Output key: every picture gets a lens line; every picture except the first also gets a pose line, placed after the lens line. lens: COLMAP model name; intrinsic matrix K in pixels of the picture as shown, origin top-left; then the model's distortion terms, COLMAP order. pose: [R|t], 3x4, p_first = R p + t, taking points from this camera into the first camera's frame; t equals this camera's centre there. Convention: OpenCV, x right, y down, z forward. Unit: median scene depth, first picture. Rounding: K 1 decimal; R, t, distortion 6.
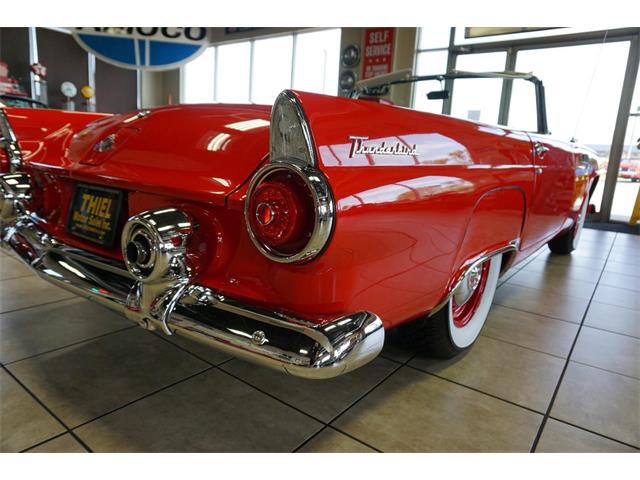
lens RADIAL K [[432.1, 0, 311.7], [0, 432.1, 222.3], [0, 0, 1]] dist [-0.032849, 0.023819]
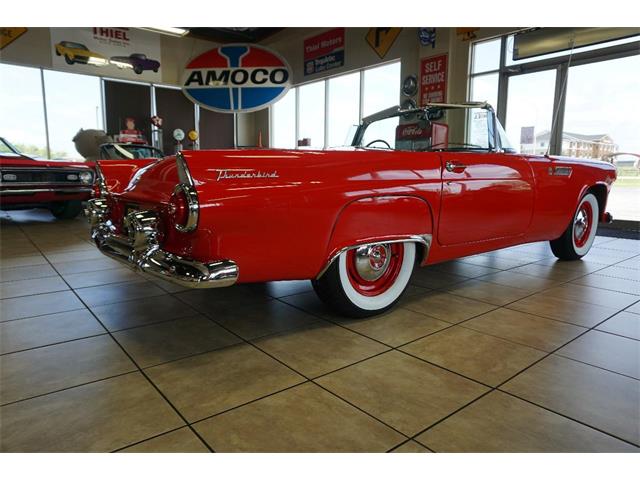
lens RADIAL K [[432.1, 0, 315.4], [0, 432.1, 239.1], [0, 0, 1]] dist [-0.032849, 0.023819]
pose [[0.967763, -0.012939, -0.251530, 0.132719], [0.007950, 0.999751, -0.020842, 0.020658], [0.251737, 0.018171, 0.967625, -0.103479]]
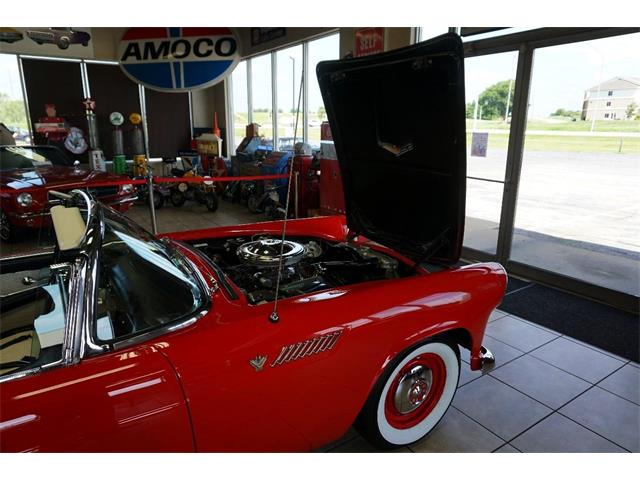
lens RADIAL K [[432.1, 0, 323.2], [0, 432.1, 235.0], [0, 0, 1]] dist [-0.032849, 0.023819]
pose [[0.932304, 0.040239, -0.359430, 0.364758], [-0.010010, 0.996282, 0.085574, -0.135542], [0.361537, -0.076183, 0.929240, 0.190367]]
